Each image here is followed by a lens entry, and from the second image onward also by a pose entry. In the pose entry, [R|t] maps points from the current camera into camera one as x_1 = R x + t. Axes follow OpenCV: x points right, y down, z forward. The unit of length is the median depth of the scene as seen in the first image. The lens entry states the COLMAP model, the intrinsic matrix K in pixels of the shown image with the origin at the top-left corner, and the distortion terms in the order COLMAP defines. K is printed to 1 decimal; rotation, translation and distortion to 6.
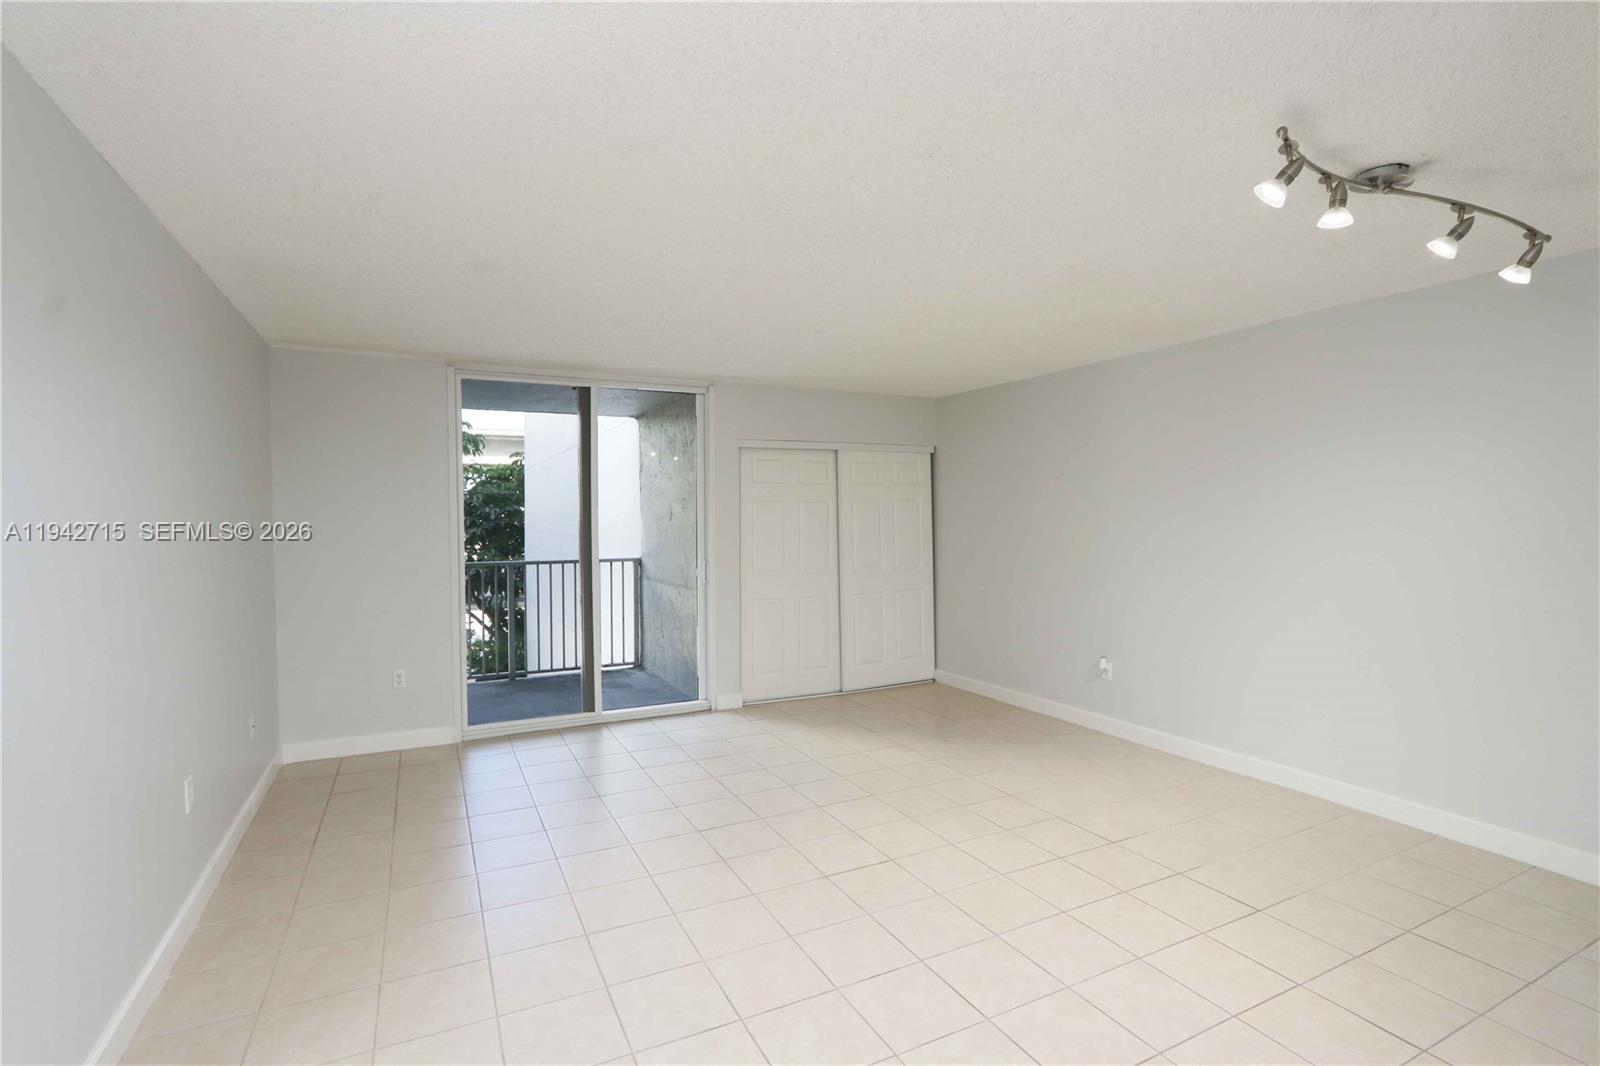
lens RADIAL K [[742.6, 0, 780.5], [0, 742.6, 538.4], [0, 0, 1]] dist [-0.018593, 0.000520]
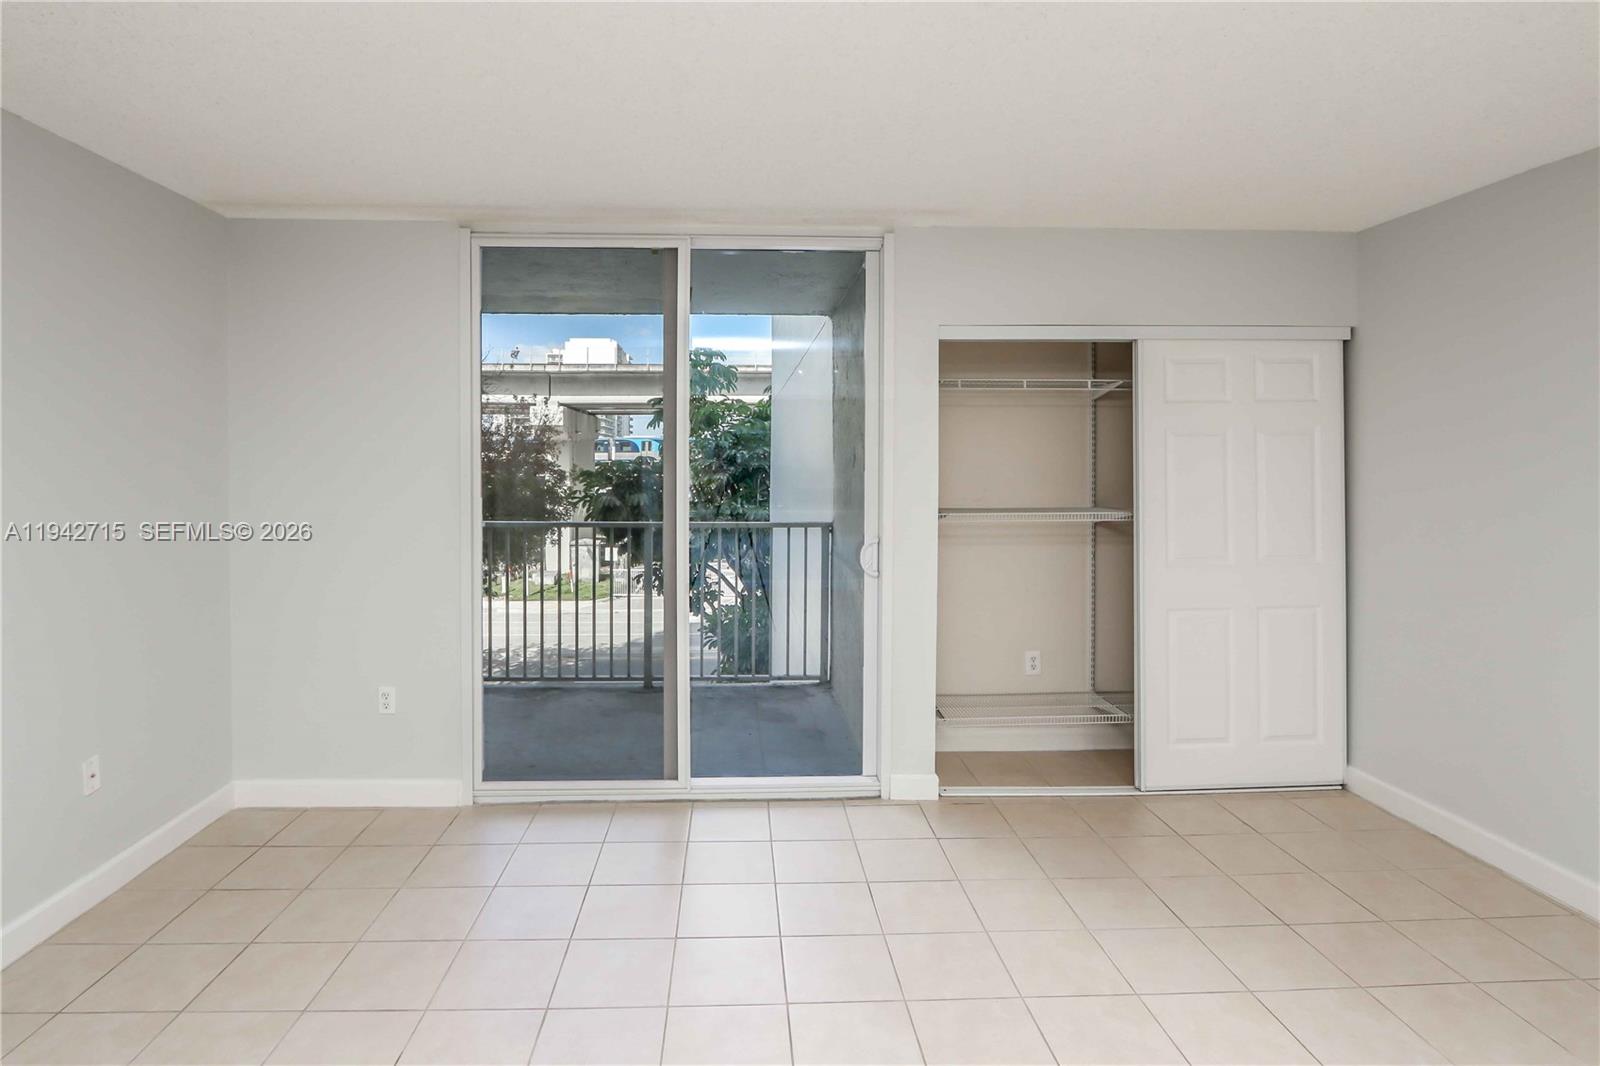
lens RADIAL K [[831.1, 0, 772.9], [0, 831.1, 474.4], [0, 0, 1]] dist [-0.015743, 0.000648]
pose [[0.915317, 0.013933, -0.402492, 0.082266], [-0.019805, 0.999749, -0.010430, -0.010584], [0.402246, 0.017518, 0.915364, 0.362650]]
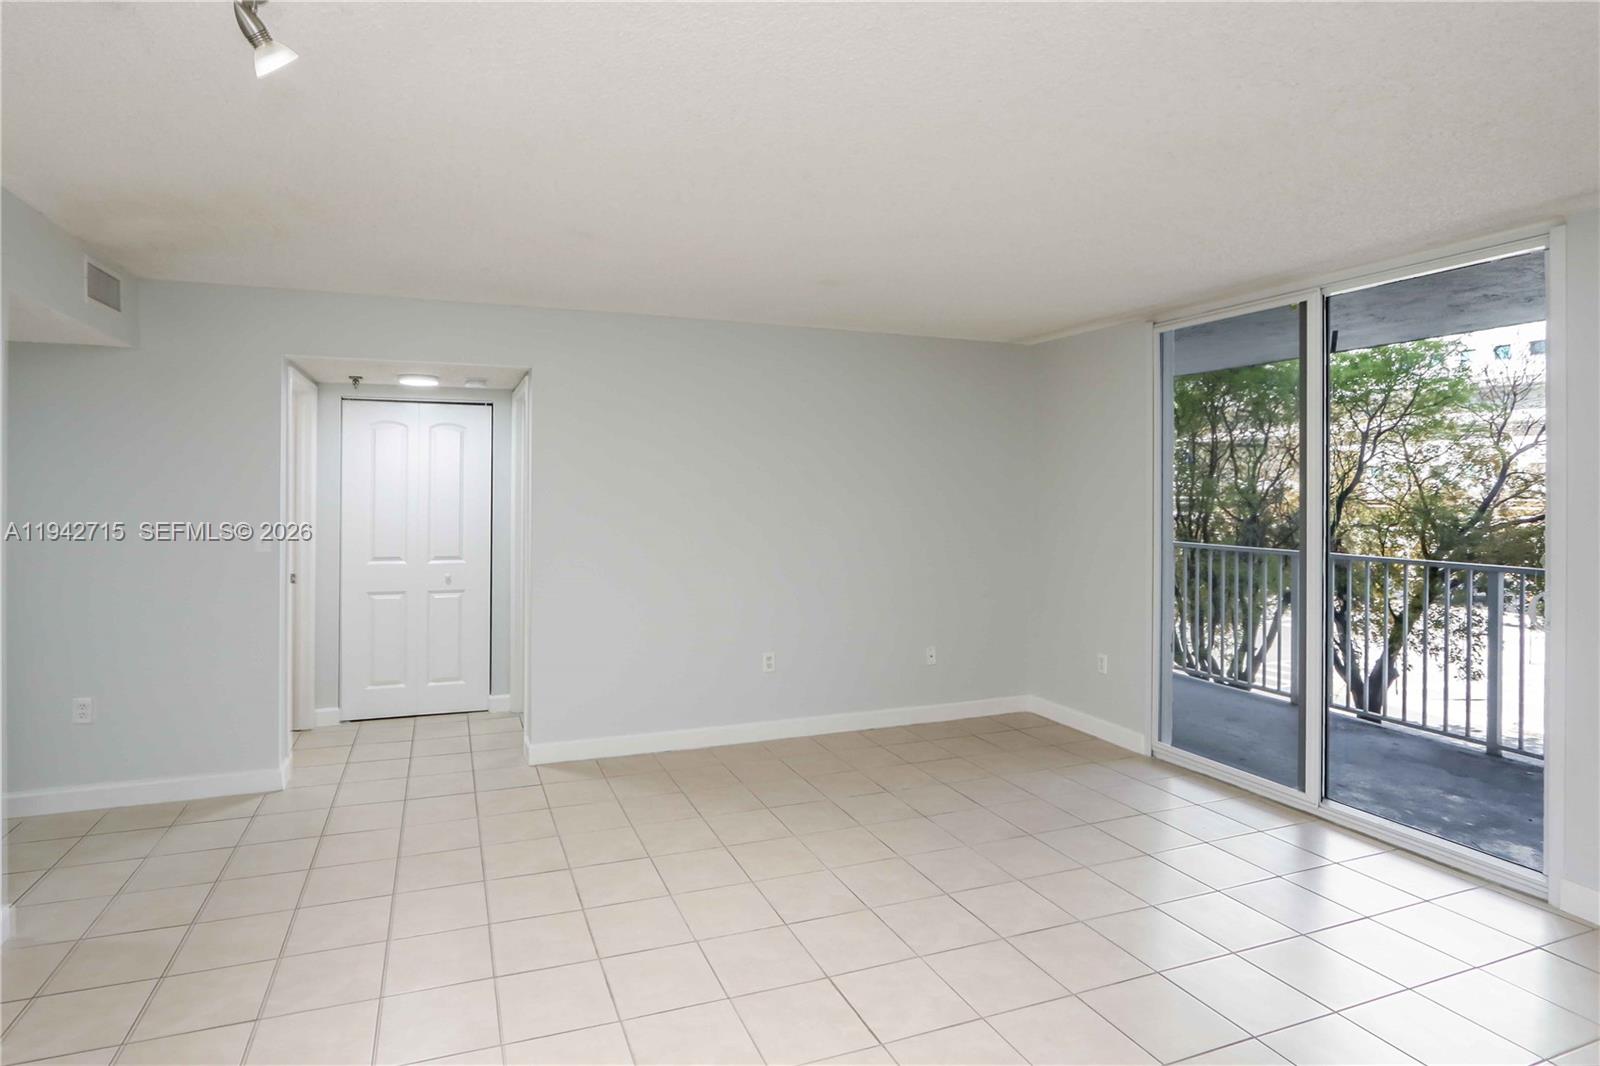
lens RADIAL K [[805.8, 0, 723.4], [0, 805.8, 507.5], [0, 0, 1]] dist [-0.036187, 0.012934]
pose [[-0.115872, 0.029127, -0.992837, 0.449817], [-0.029659, 0.999023, 0.032770, -0.024742], [0.992821, 0.033243, -0.114895, 0.502177]]
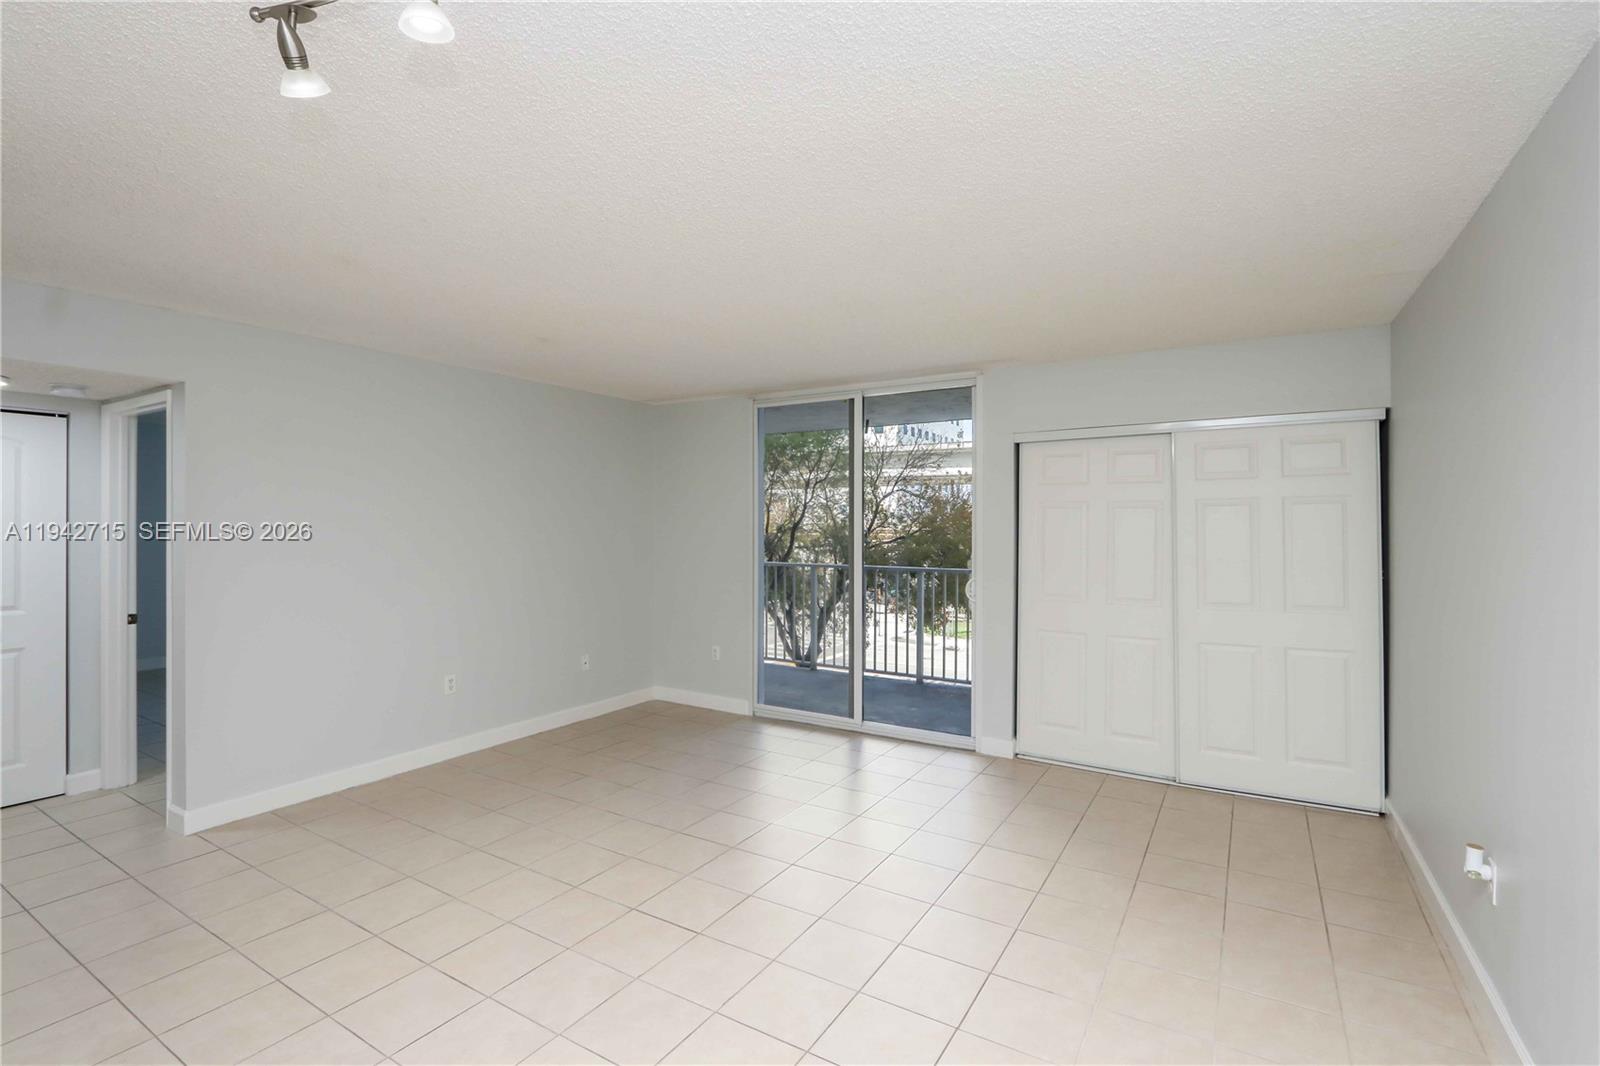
lens RADIAL K [[742.6, 0, 780.5], [0, 742.6, 538.4], [0, 0, 1]] dist [-0.018593, 0.000520]
pose [[0.528554, 0.024915, -0.848534, 0.491940], [-0.028895, 0.999518, 0.011349, -0.018015], [0.848408, 0.018520, 0.529019, 0.339227]]
